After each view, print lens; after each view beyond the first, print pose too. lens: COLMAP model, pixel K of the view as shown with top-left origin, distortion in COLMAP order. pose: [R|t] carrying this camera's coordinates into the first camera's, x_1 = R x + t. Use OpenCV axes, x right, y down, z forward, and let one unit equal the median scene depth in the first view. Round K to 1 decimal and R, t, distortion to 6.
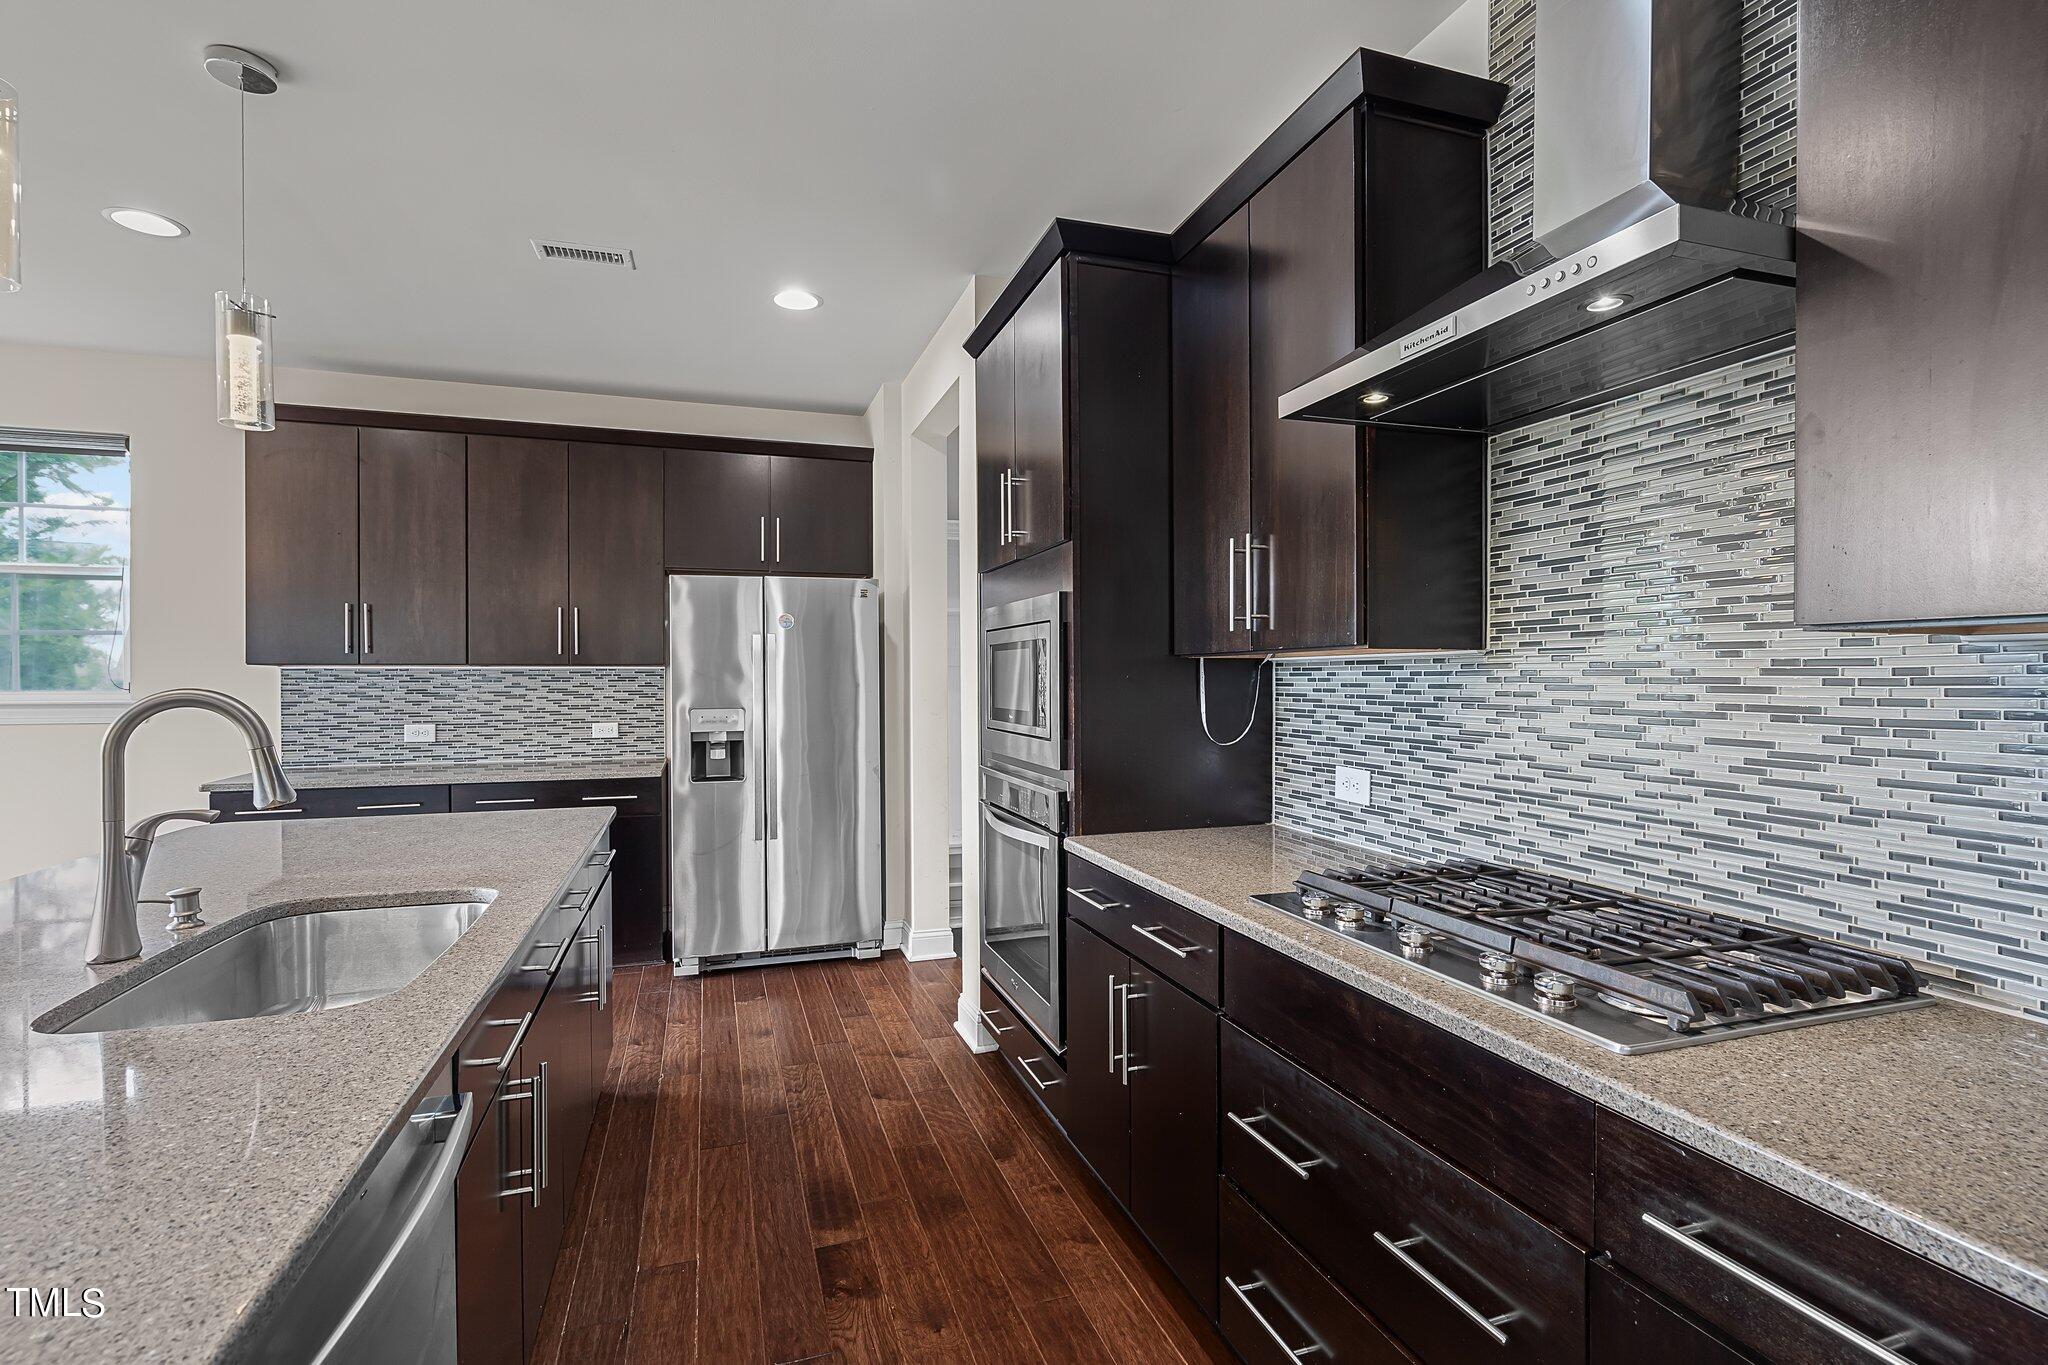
lens RADIAL K [[933.9, 0, 1004.7], [0, 933.9, 685.1], [0, 0, 1]] dist [-0.009438, 0.004640]
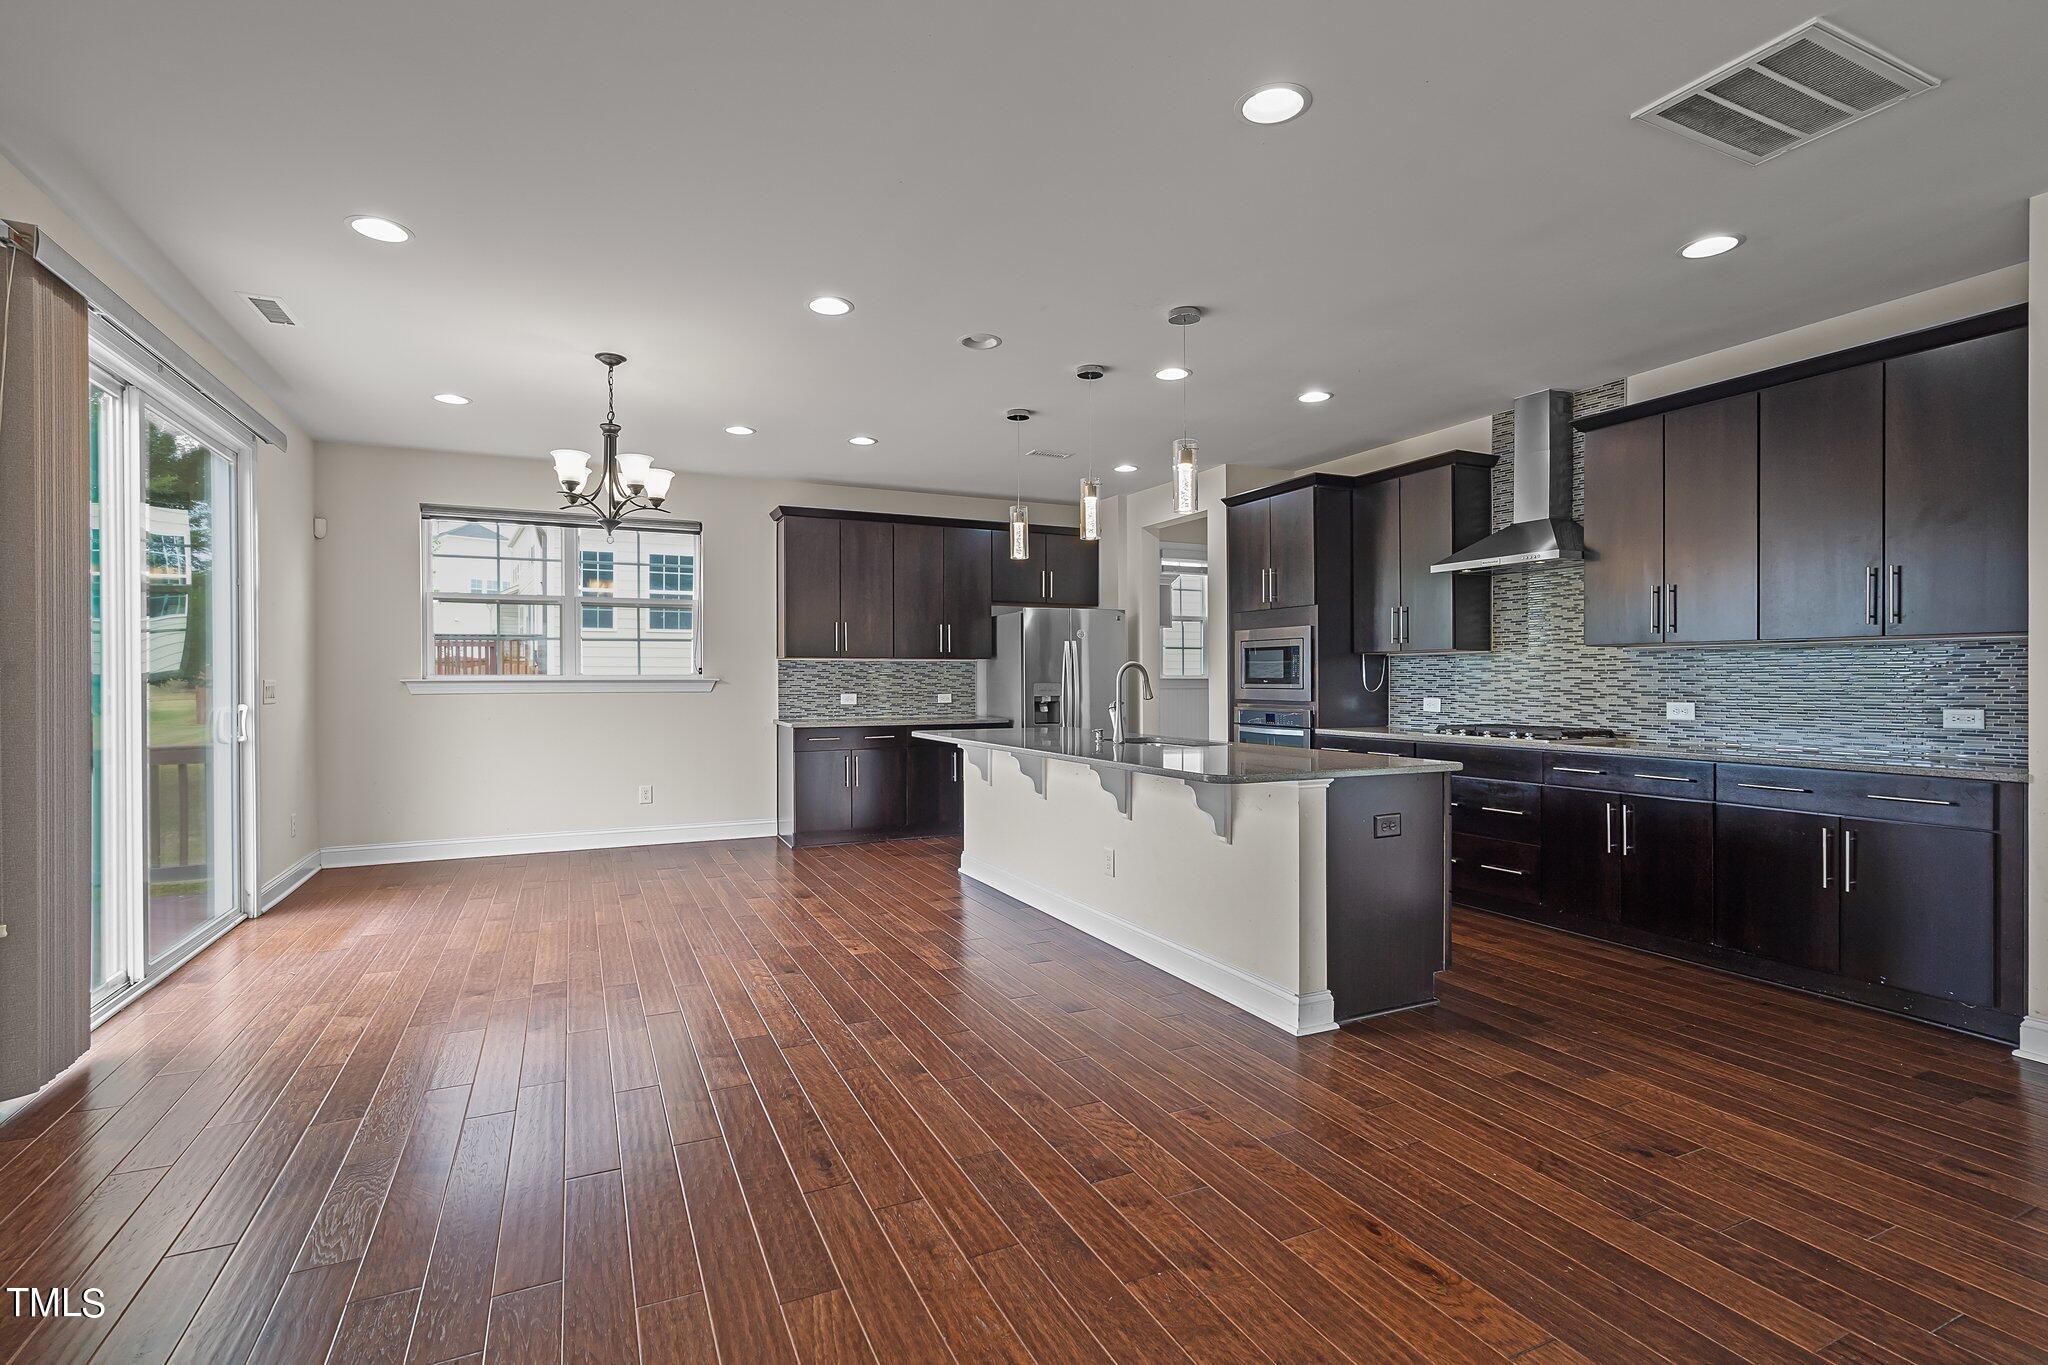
lens RADIAL K [[933.9, 0, 1021.9], [0, 933.9, 682.4], [0, 0, 1]] dist [-0.009438, 0.004640]
pose [[0.990830, -0.001392, 0.135108, -1.176674], [0.001944, 0.999990, -0.003950, 0.060842], [-0.135102, 0.004177, 0.990823, -1.484608]]
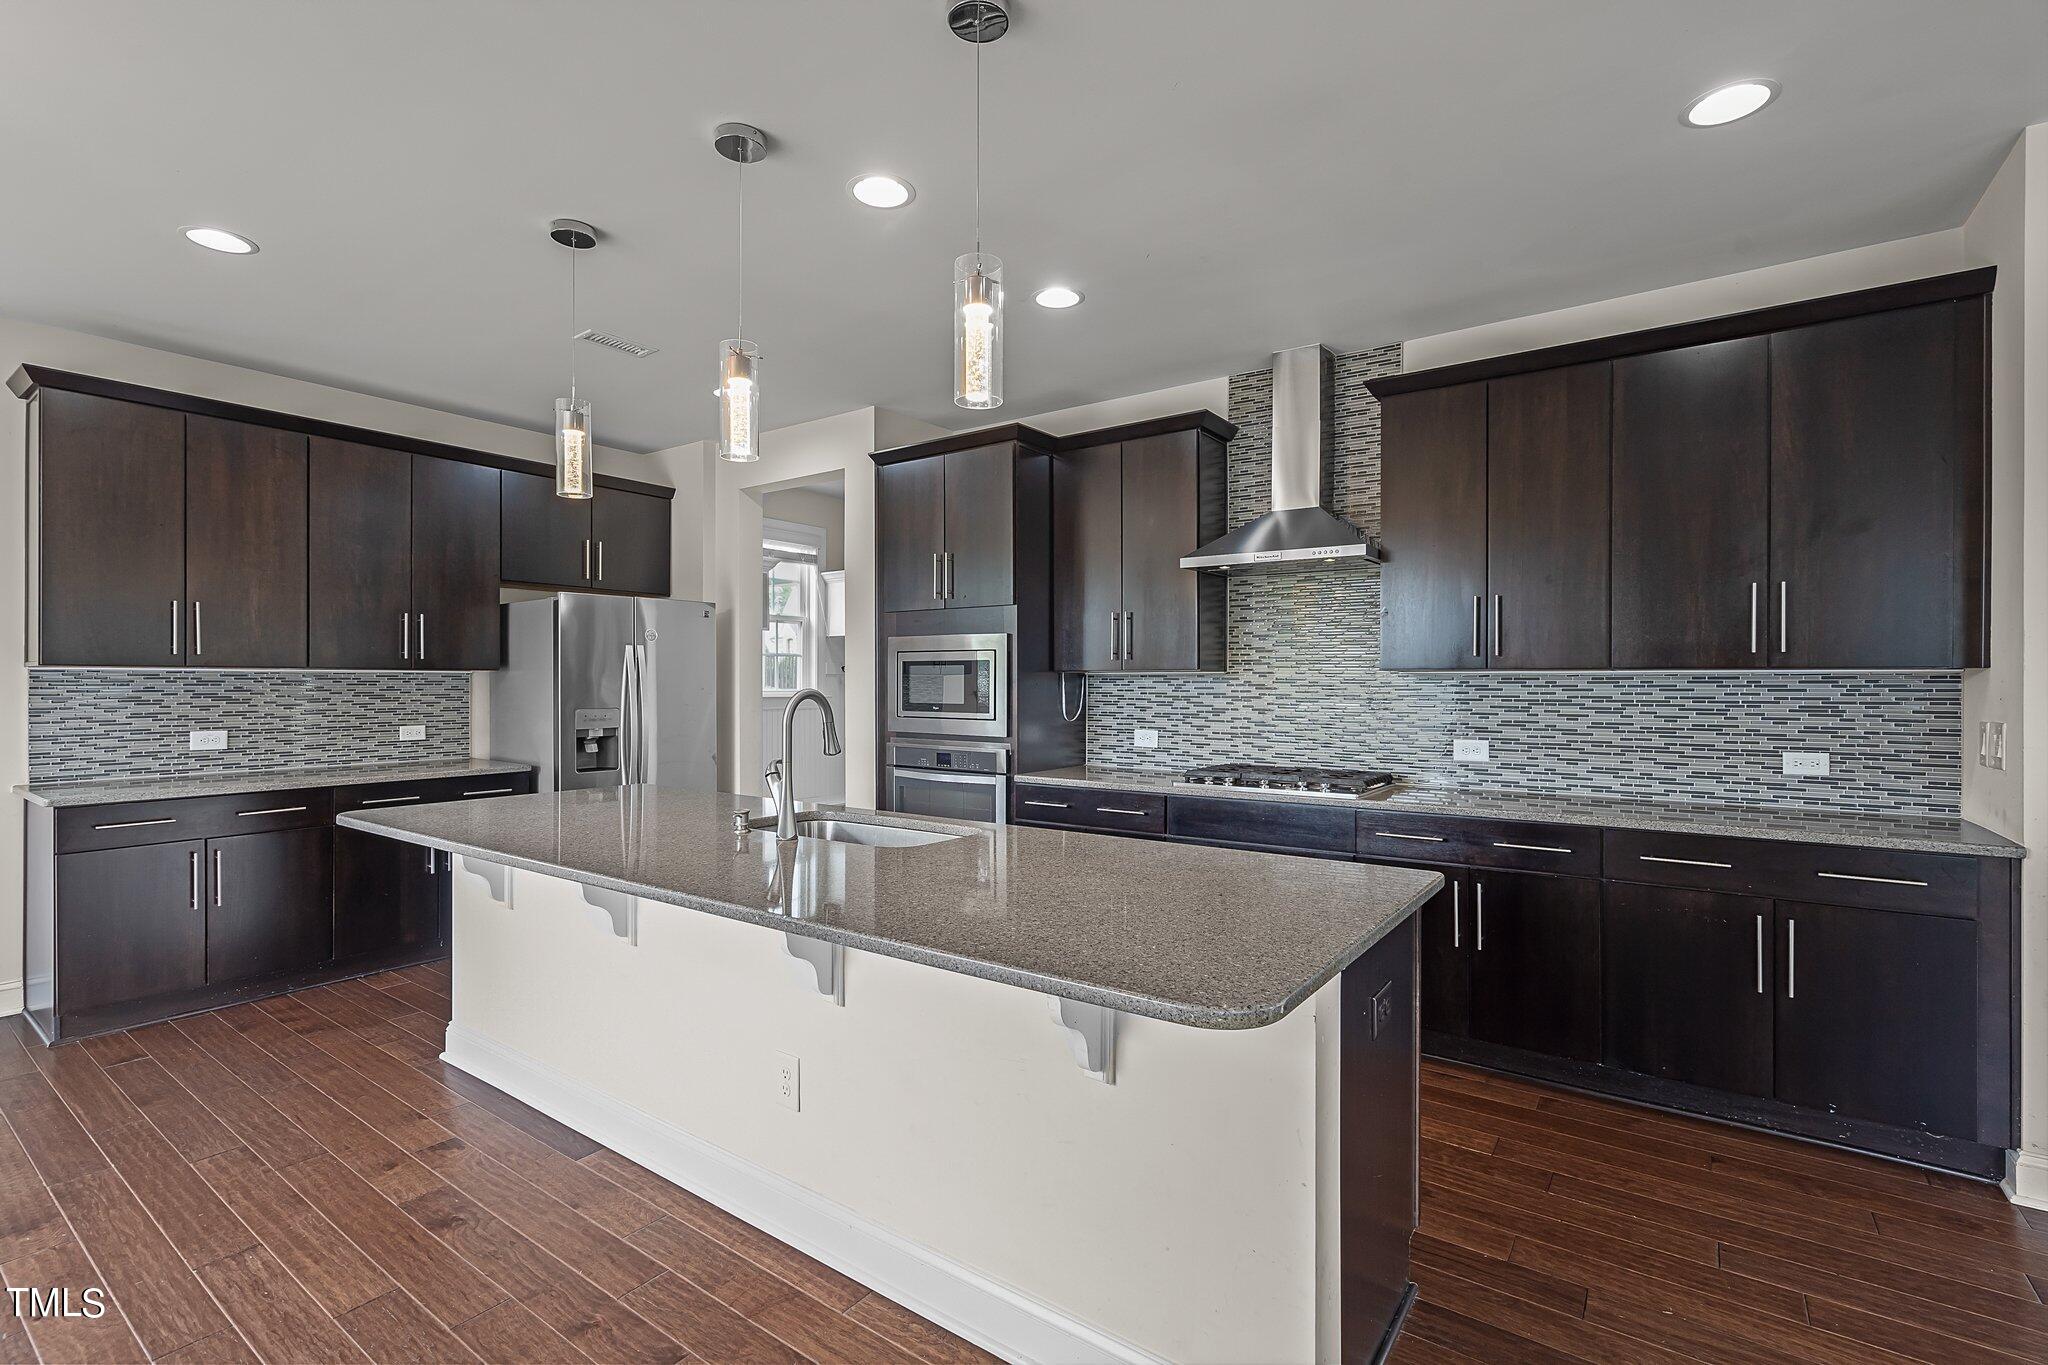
lens RADIAL K [[933.9, 0, 1015.7], [0, 933.9, 680.9], [0, 0, 1]] dist [-0.009438, 0.004640]
pose [[0.809265, 0.004523, 0.587426, -1.122546], [0.001337, 0.999954, -0.009541, 0.004883], [-0.587442, 0.008507, 0.809221, -0.484424]]
